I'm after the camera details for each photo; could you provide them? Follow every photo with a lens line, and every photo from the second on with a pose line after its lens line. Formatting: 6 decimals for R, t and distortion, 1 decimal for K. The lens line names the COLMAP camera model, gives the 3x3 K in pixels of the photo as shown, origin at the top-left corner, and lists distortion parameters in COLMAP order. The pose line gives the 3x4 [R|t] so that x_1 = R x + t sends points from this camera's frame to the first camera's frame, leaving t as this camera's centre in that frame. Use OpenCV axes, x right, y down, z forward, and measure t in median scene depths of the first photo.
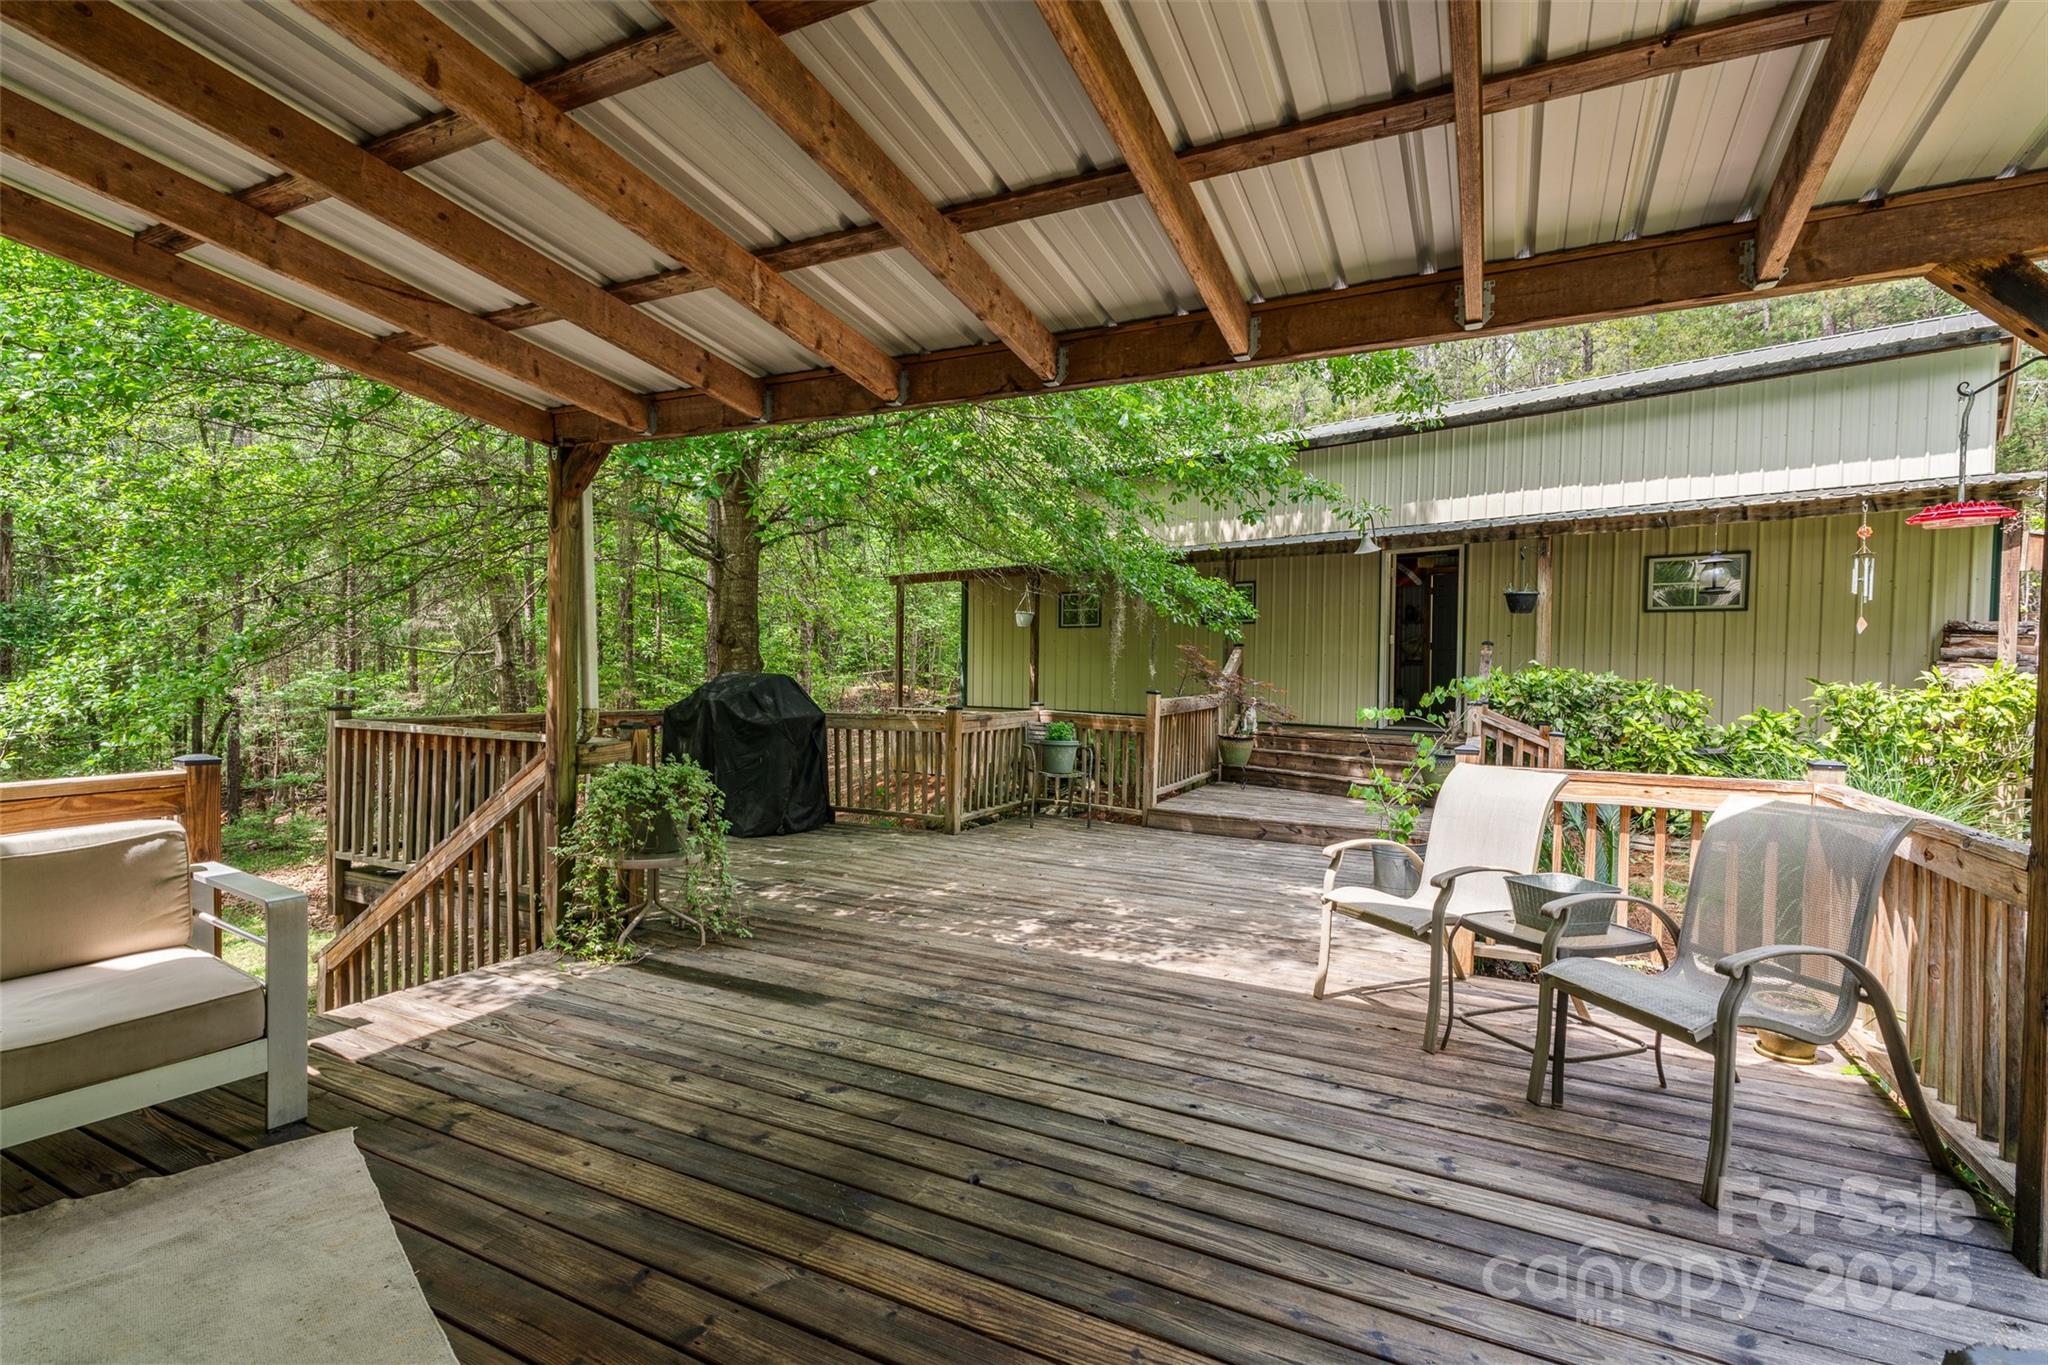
lens RADIAL K [[949.1, 0, 1017.9], [0, 949.1, 688.2], [0, 0, 1]] dist [0.001301, 0.000238]
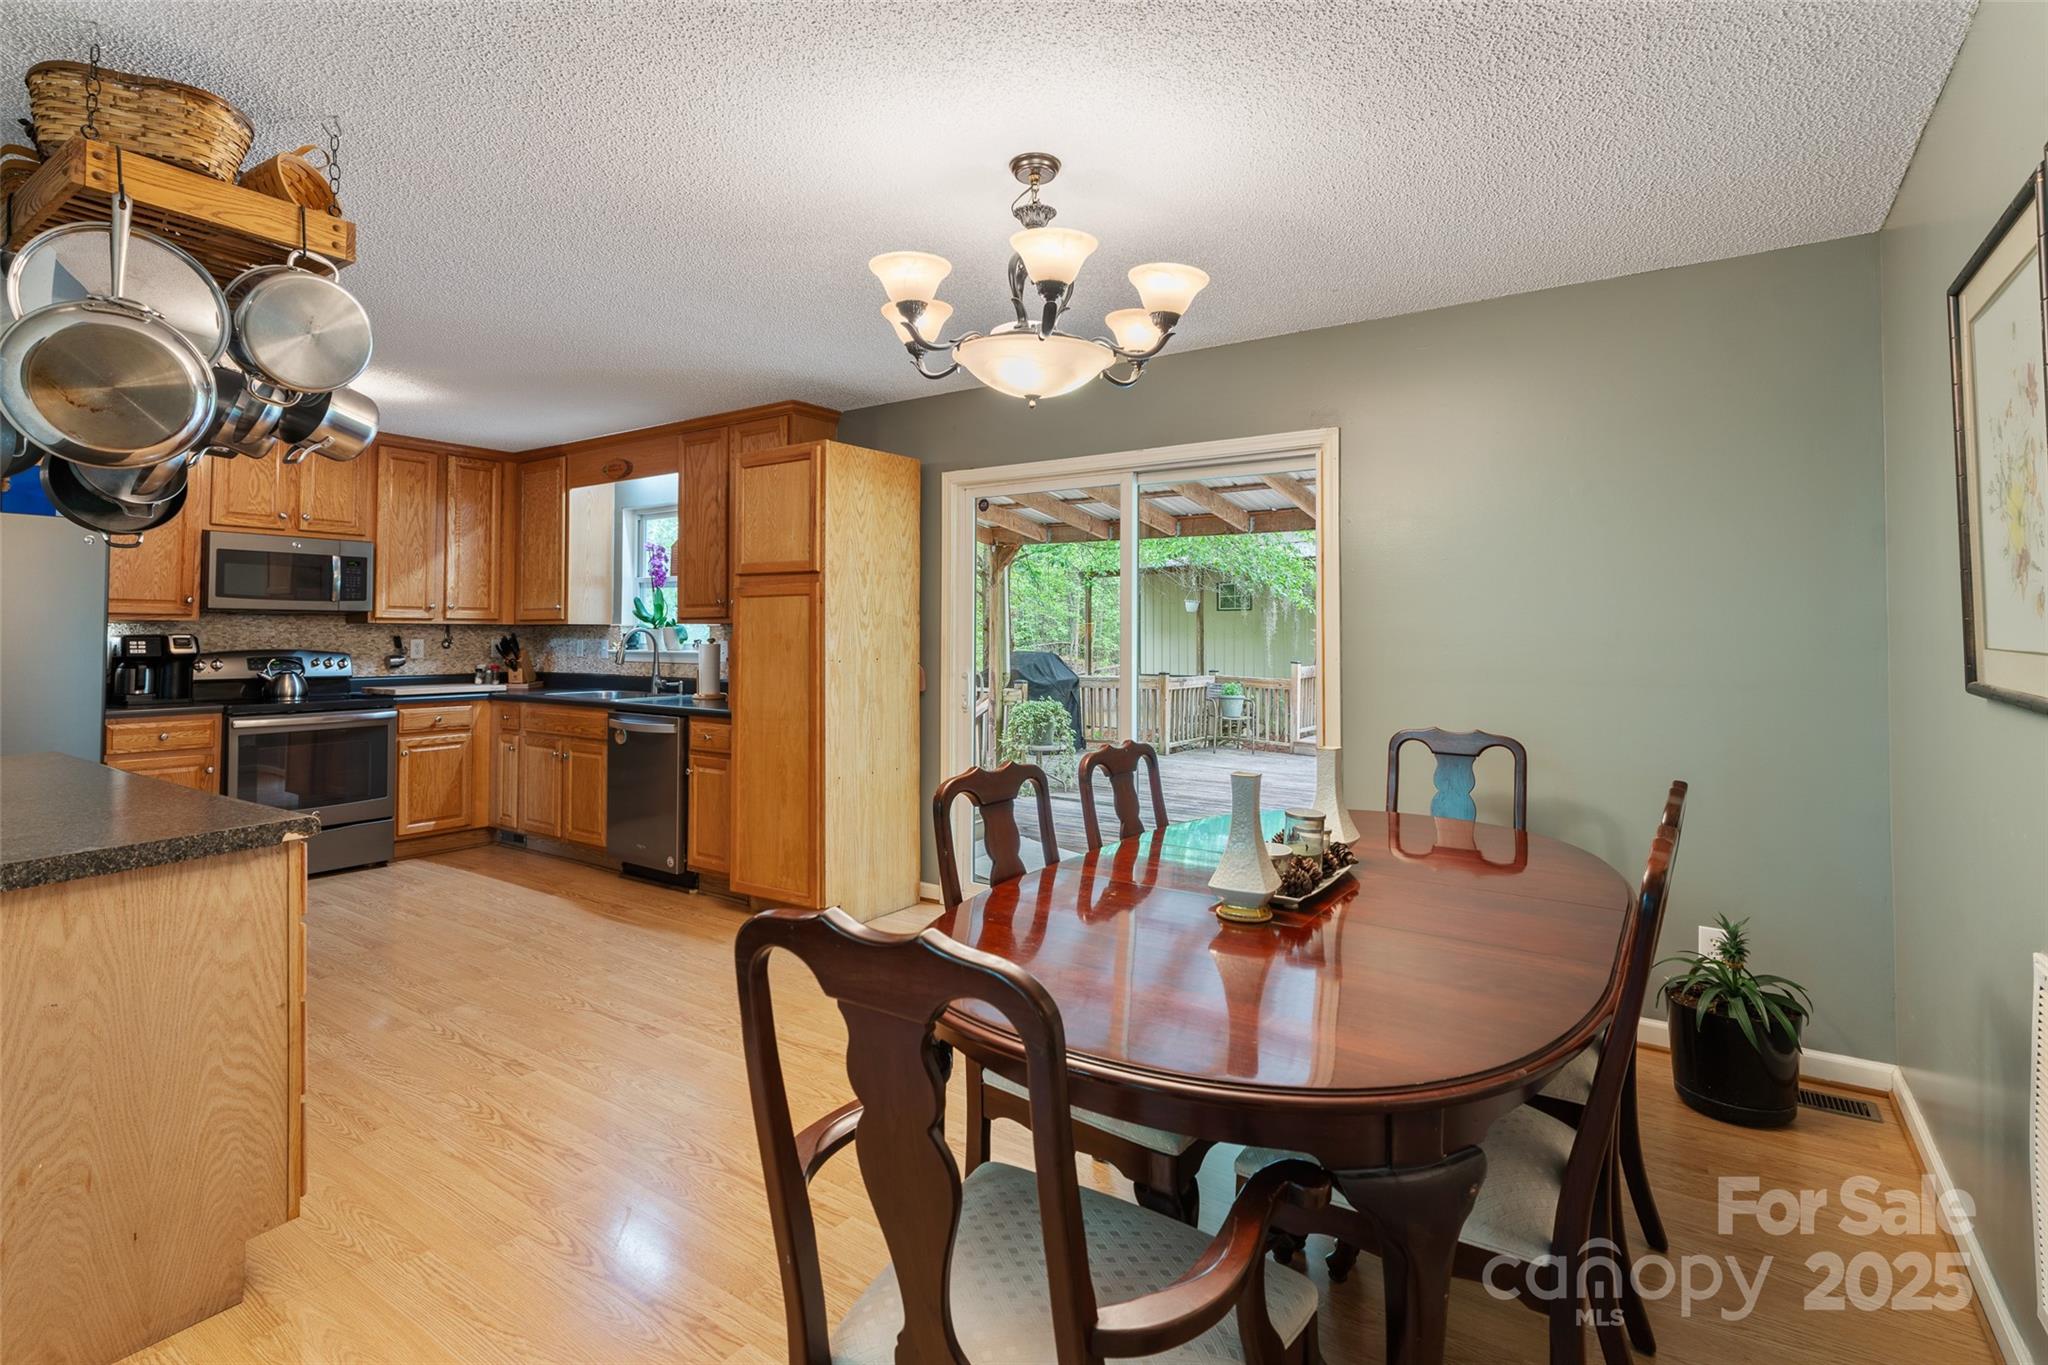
lens RADIAL K [[983.0, 0, 1014.7], [0, 983.0, 613.5], [0, 0, 1]] dist [0.000578, 0.000049]
pose [[0.990110, -0.019266, -0.138965, -0.077266], [0.012774, 0.998791, -0.047462, -0.003926], [0.139711, 0.045217, 0.989159, -0.589625]]
